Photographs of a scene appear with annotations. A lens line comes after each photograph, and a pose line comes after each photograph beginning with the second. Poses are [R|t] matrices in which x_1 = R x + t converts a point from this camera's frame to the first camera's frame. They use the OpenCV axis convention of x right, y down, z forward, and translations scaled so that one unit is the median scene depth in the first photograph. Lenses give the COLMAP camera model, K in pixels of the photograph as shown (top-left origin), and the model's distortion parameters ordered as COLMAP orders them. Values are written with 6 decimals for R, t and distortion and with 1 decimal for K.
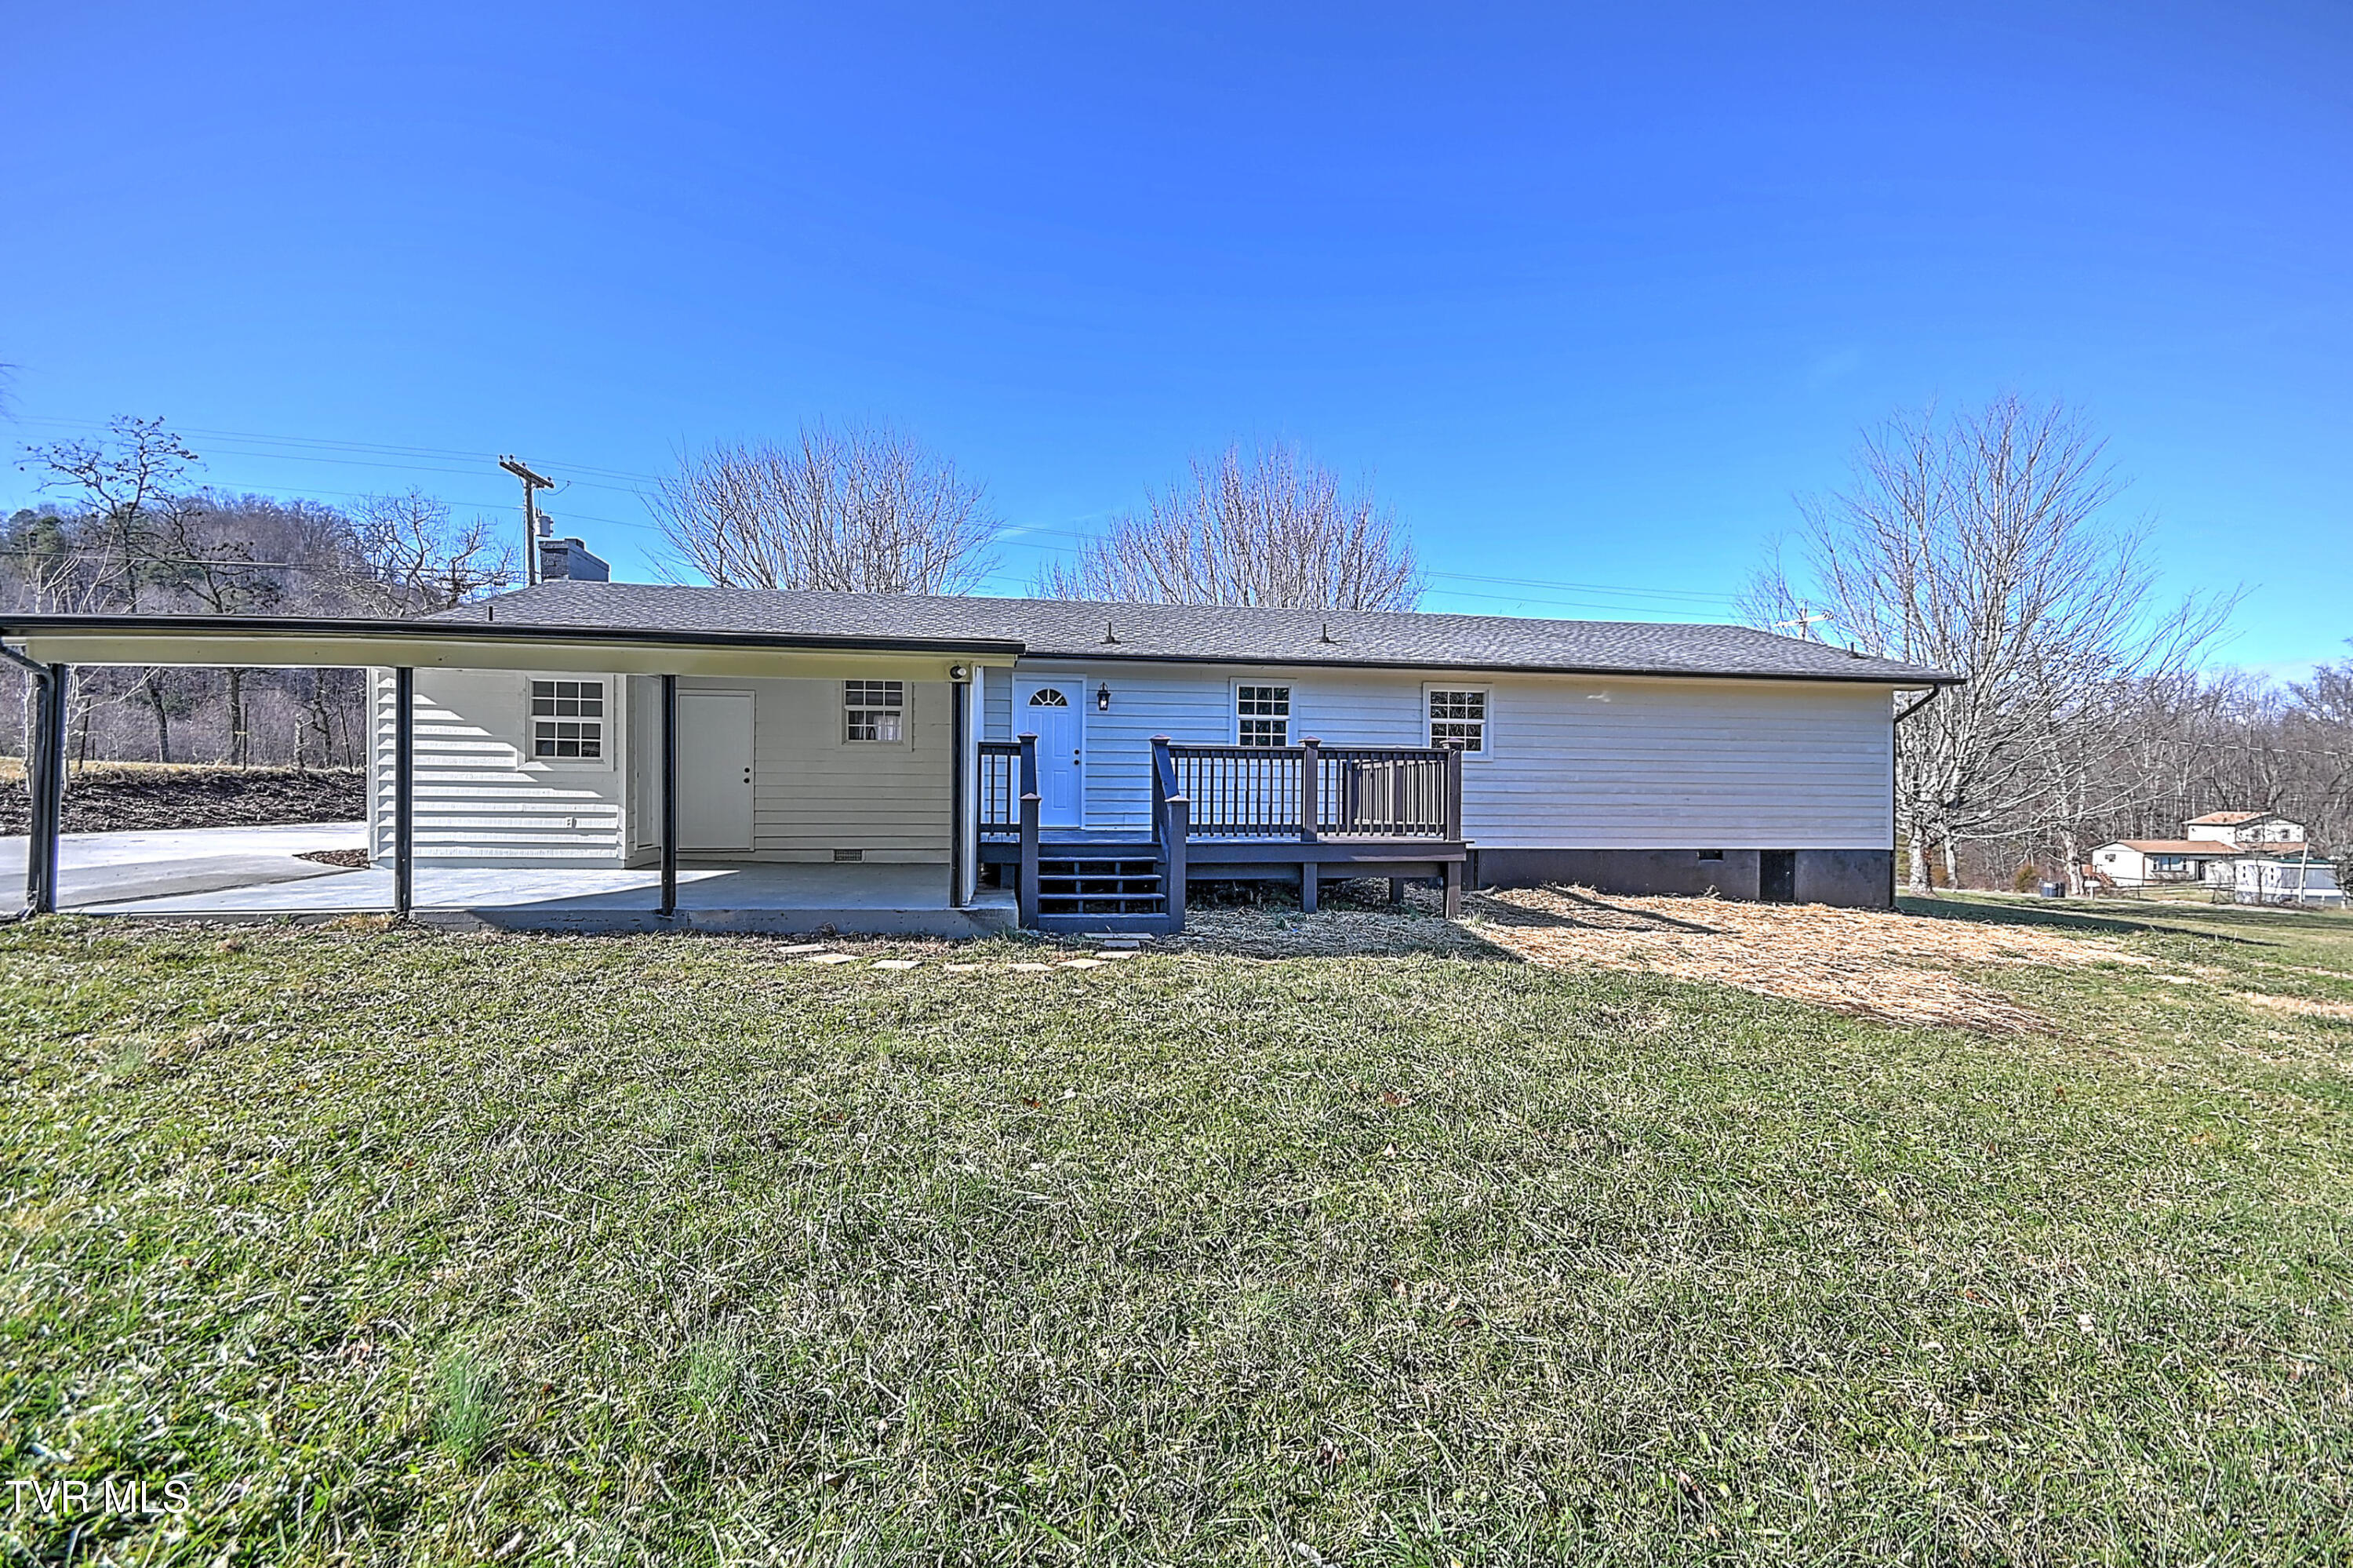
lens RADIAL K [[1025.1, 0, 1169.3], [0, 1025.1, 795.1], [0, 0, 1]] dist [0.019988, -0.010752]
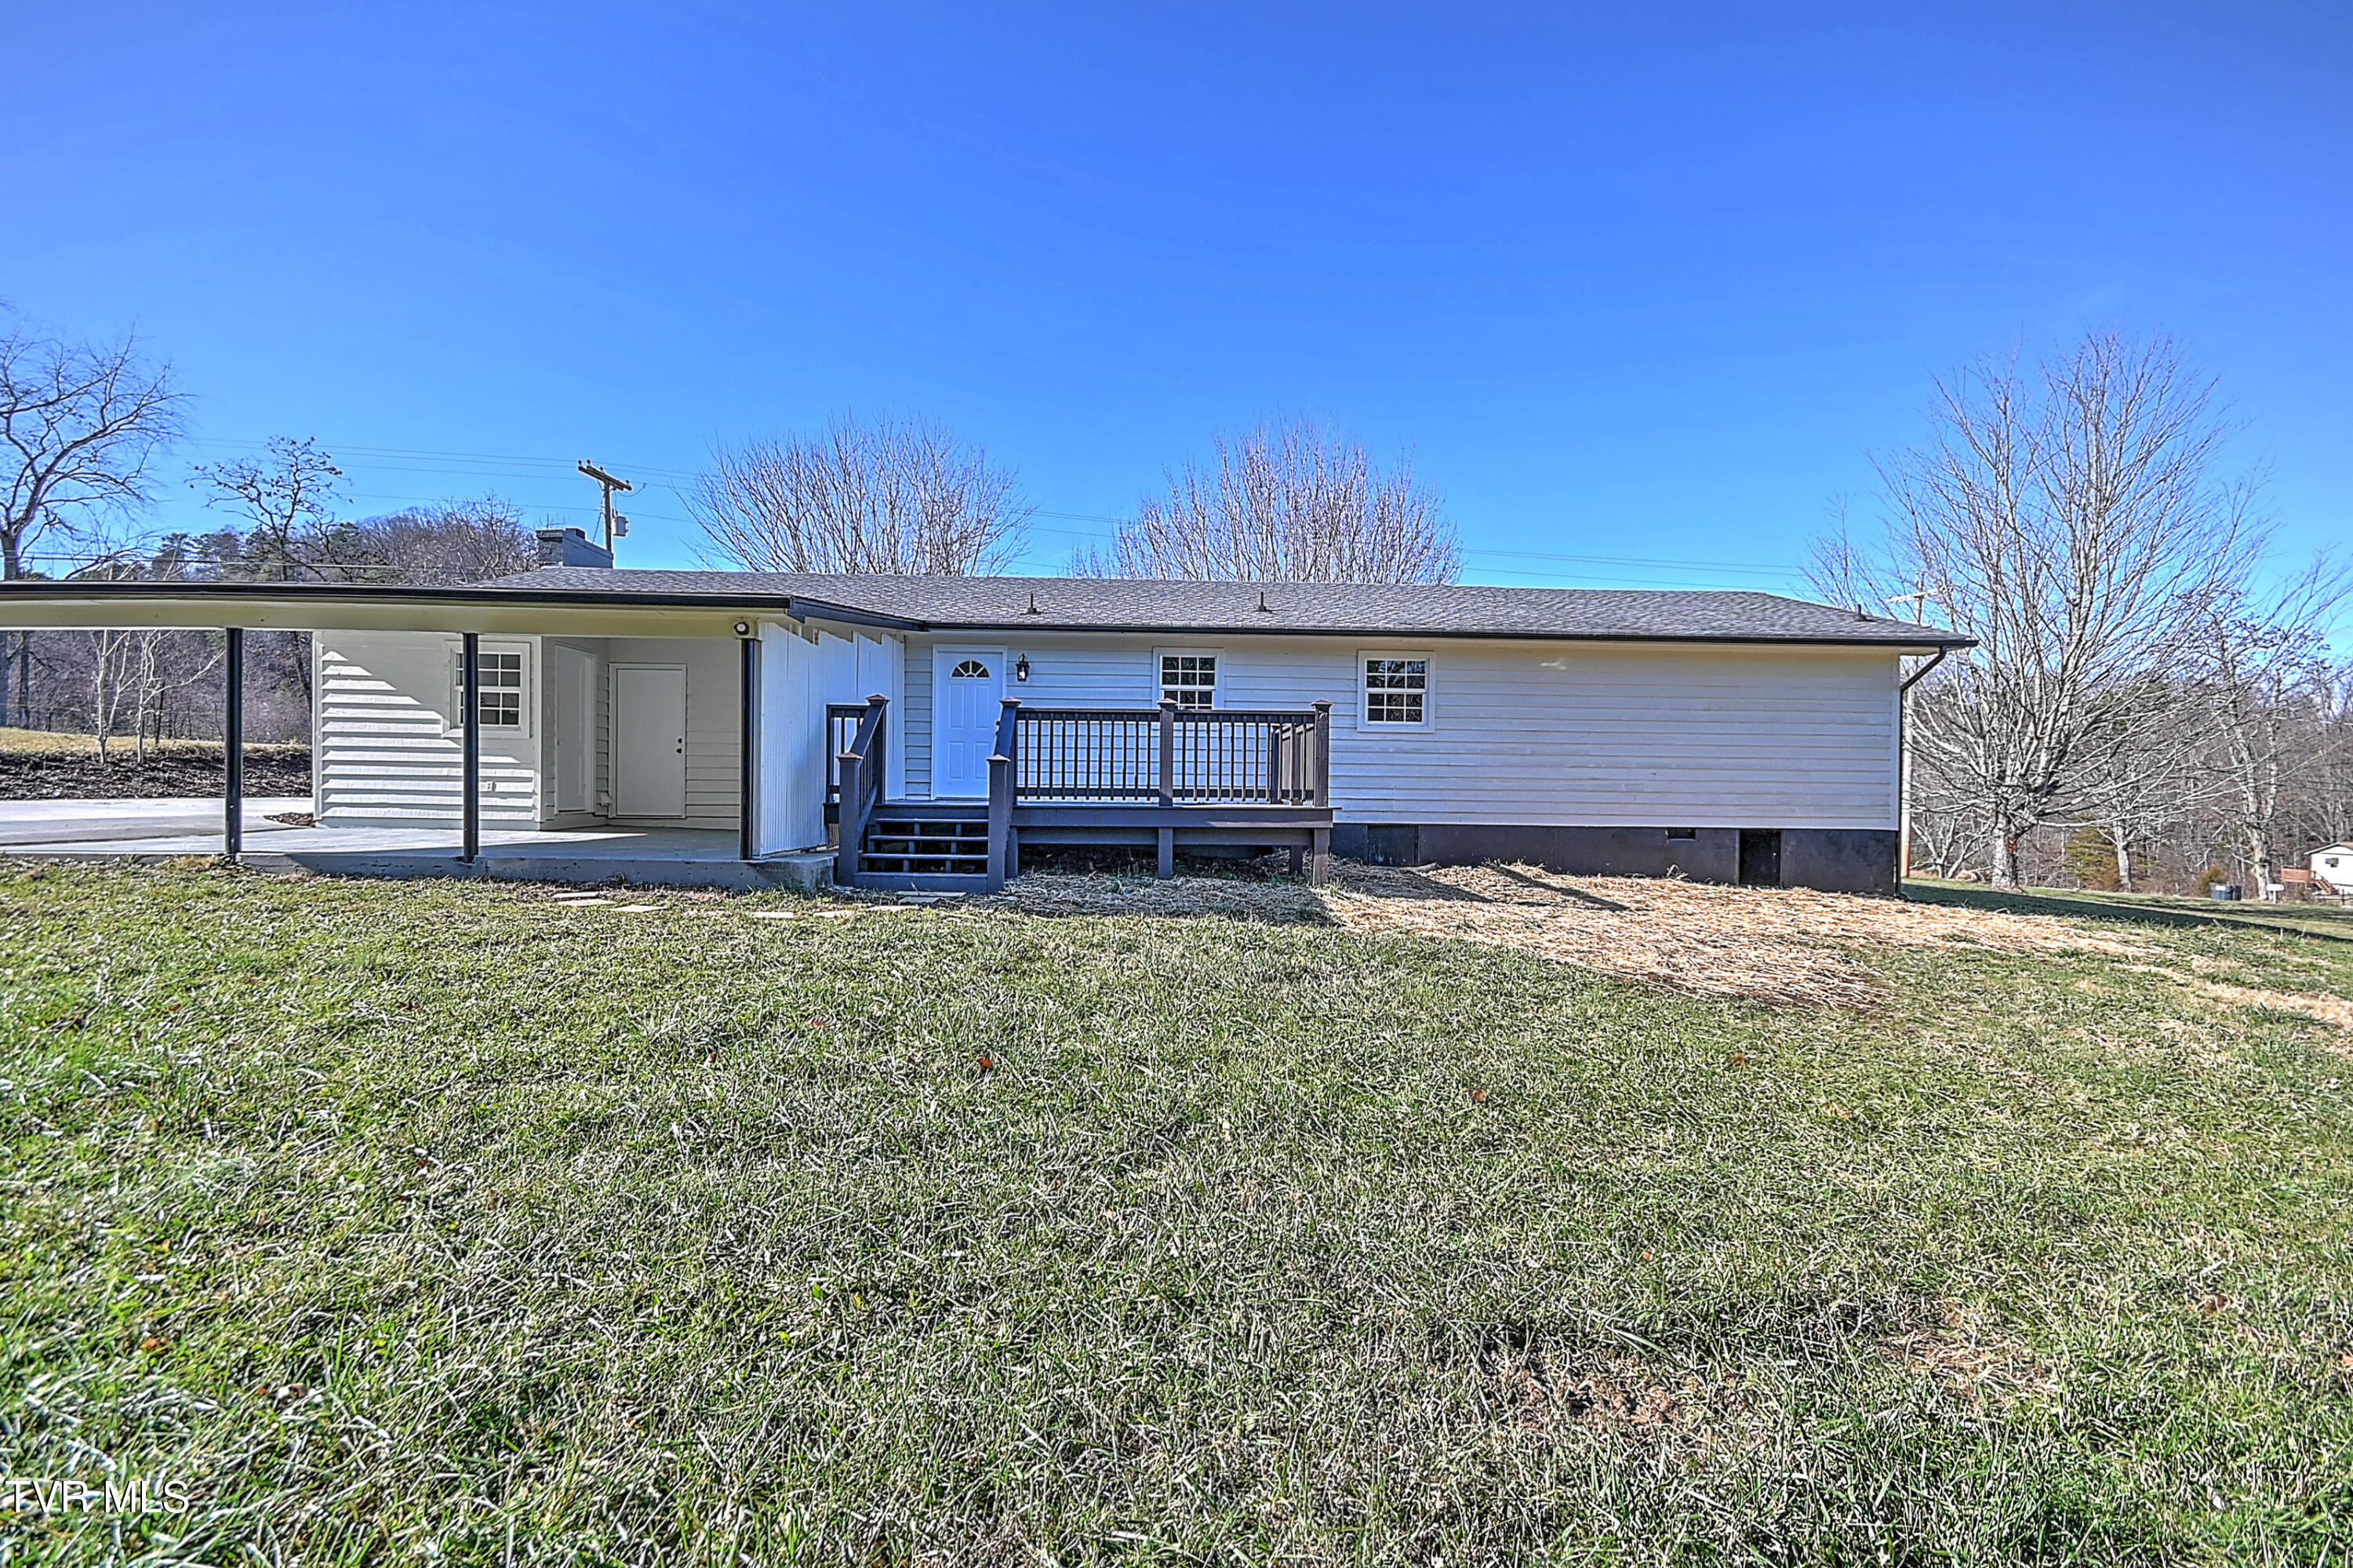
lens RADIAL K [[1025.1, 0, 1169.3], [0, 1025.1, 795.1], [0, 0, 1]] dist [0.019988, -0.010752]
pose [[0.992759, 0.004566, -0.120038, 0.191531], [-0.004025, 0.999981, 0.004750, 0.022179], [0.120057, -0.004232, 0.992758, 0.023333]]
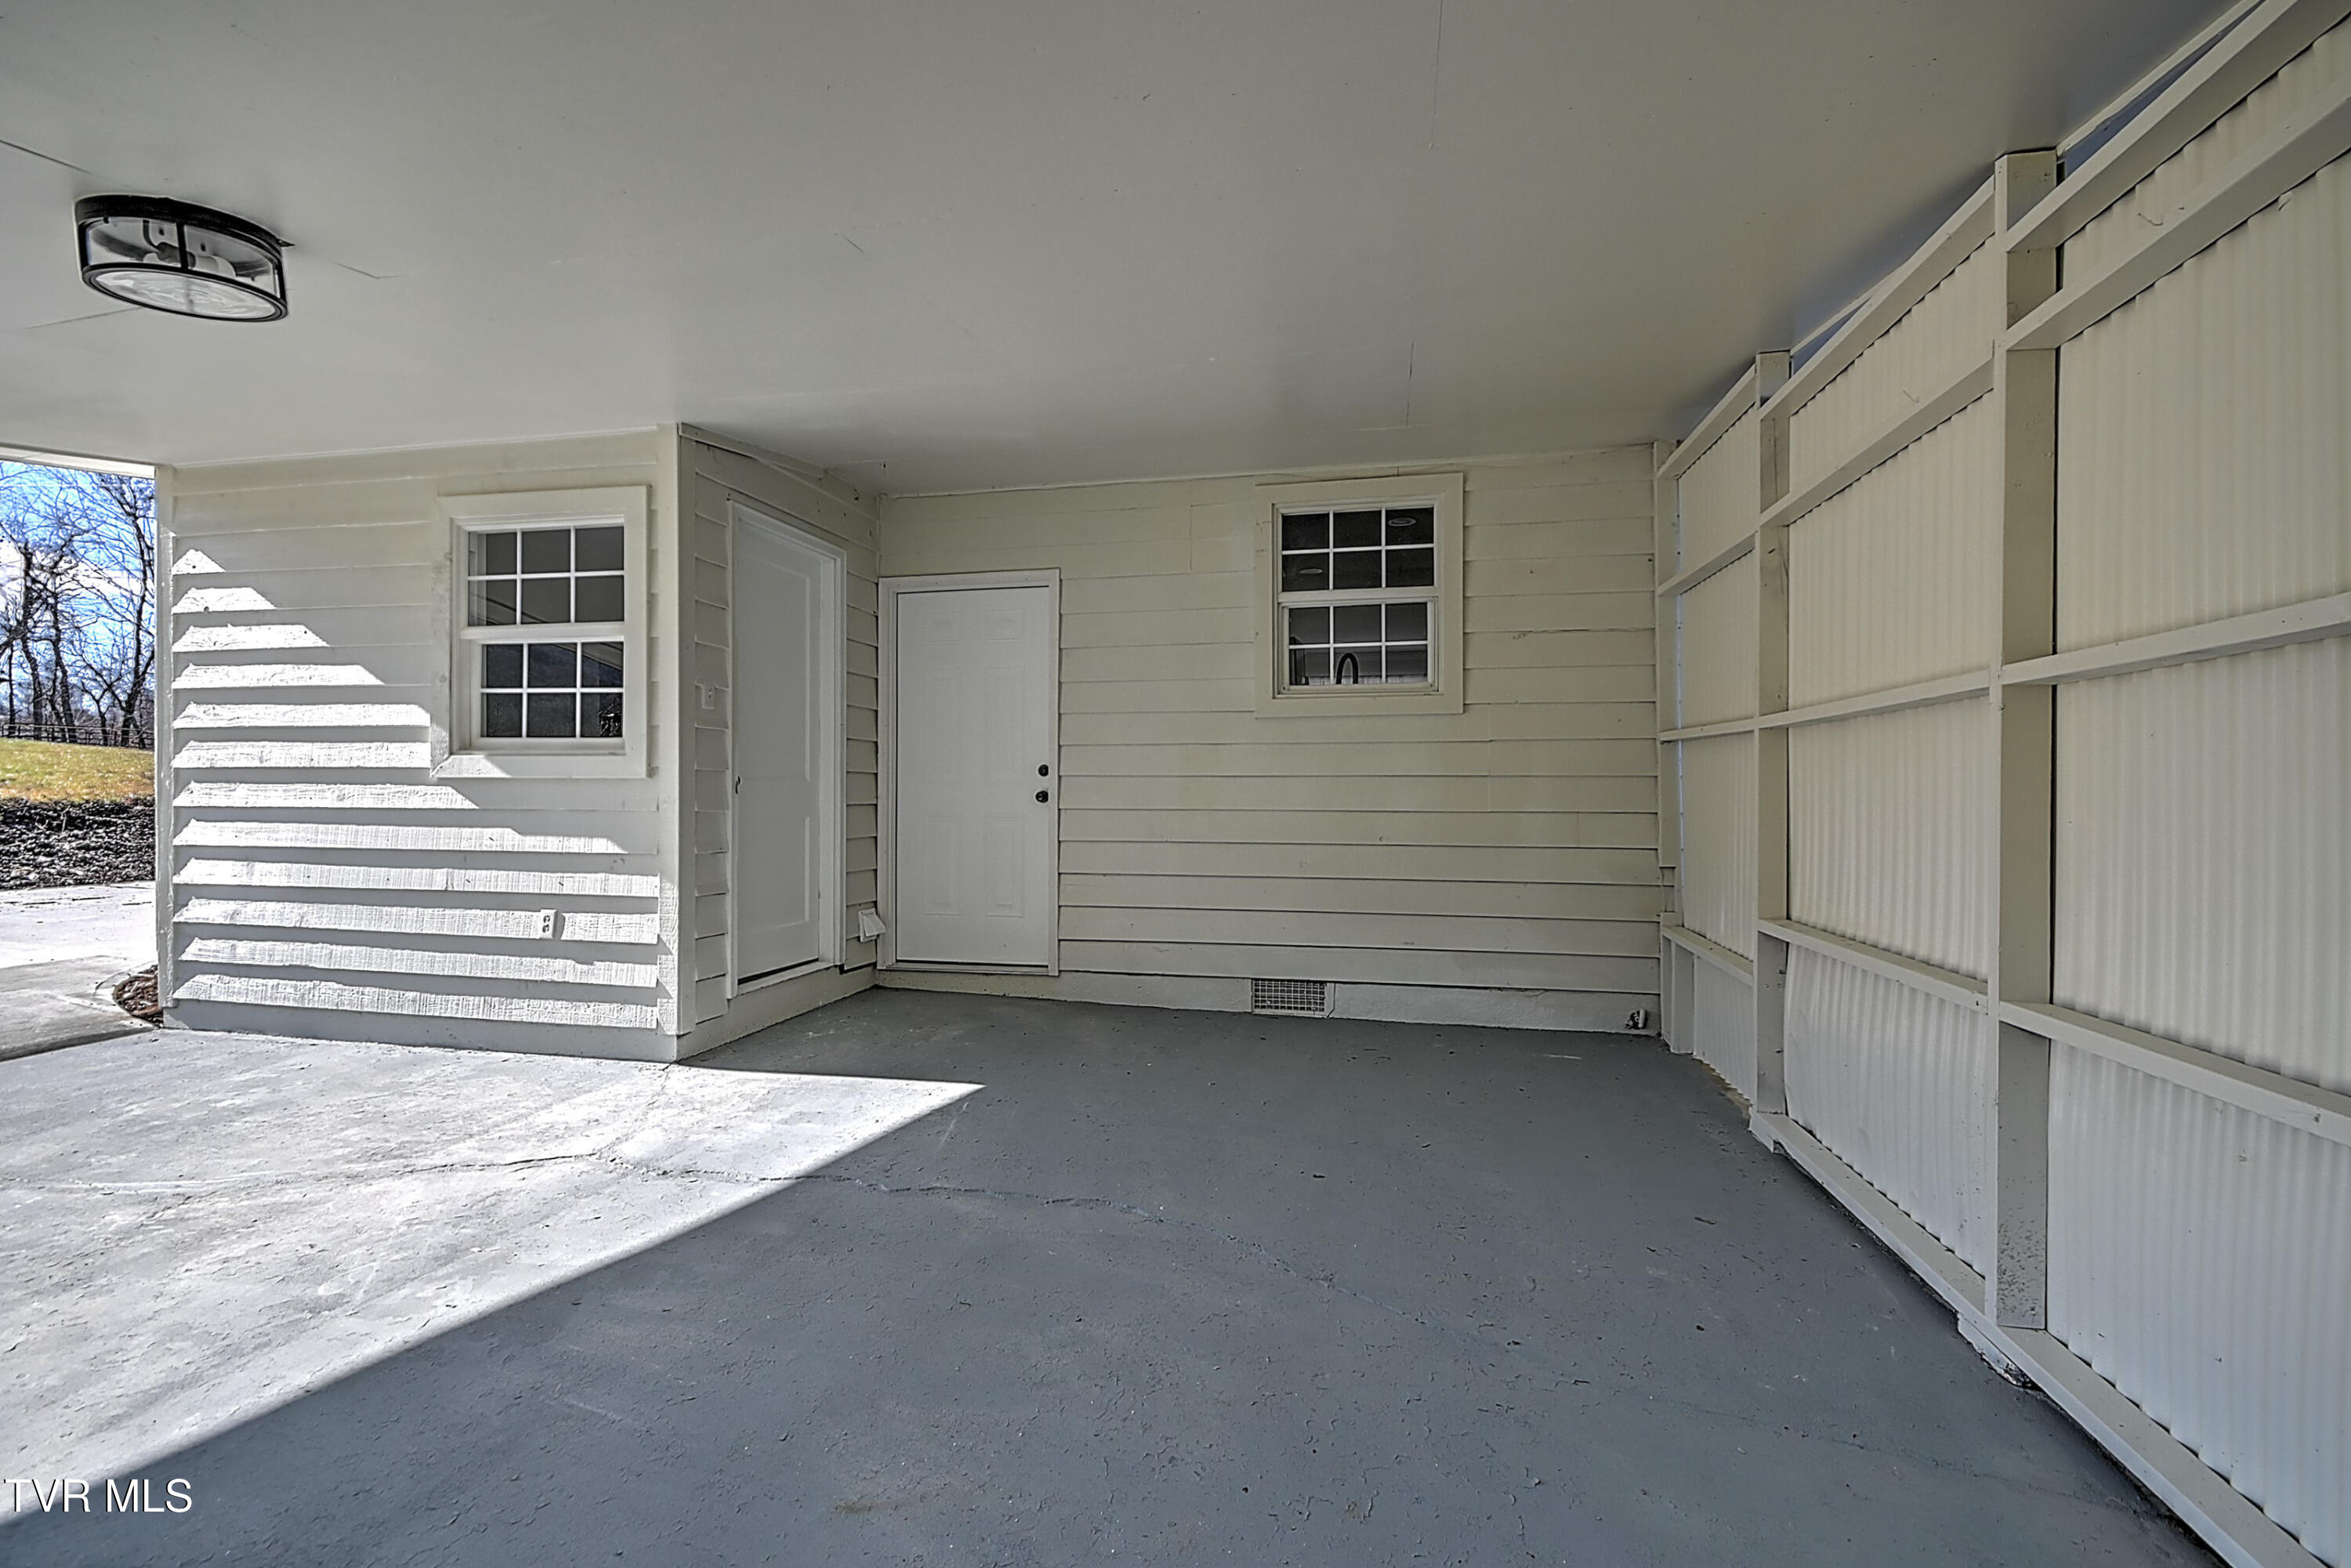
lens RADIAL K [[1024.2, 0, 1168.4], [0, 1024.2, 795.1], [0, 0, 1]] dist [0.019988, -0.010752]
pose [[0.927123, -0.004900, -0.374726, -0.201359], [0.004834, 0.999988, -0.001115, -0.012951], [0.374727, -0.000778, 0.927135, 0.600445]]
